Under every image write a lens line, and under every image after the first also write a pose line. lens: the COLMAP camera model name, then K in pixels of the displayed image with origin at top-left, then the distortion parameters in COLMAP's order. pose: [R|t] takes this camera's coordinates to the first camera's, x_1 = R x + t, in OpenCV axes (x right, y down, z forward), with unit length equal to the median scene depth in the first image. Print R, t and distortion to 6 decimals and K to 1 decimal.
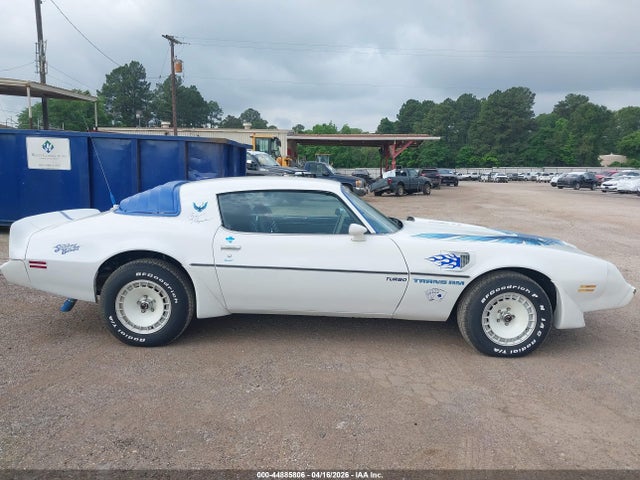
lens RADIAL K [[499.7, 0, 315.0], [0, 499.7, 239.2], [0, 0, 1]] dist [0.022228, -0.020064]
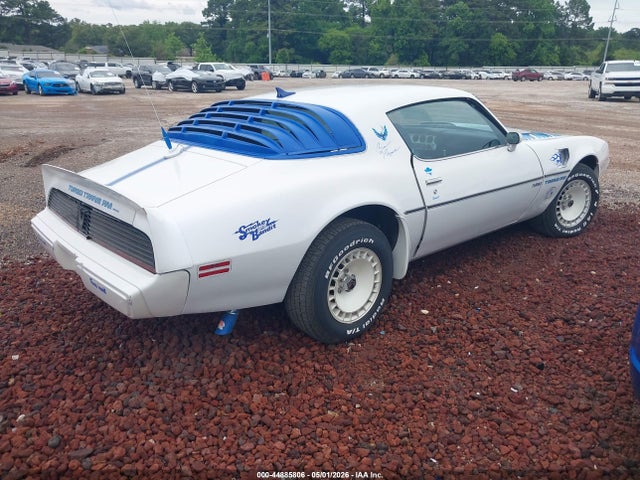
lens RADIAL K [[499.7, 0, 320.9], [0, 499.7, 241.9], [0, 0, 1]] dist [0.022228, -0.020064]
pose [[0.757294, -0.242361, 0.606438, -0.796319], [0.118334, 0.964142, 0.237545, -0.097632], [-0.642264, -0.108129, 0.758818, 0.507779]]
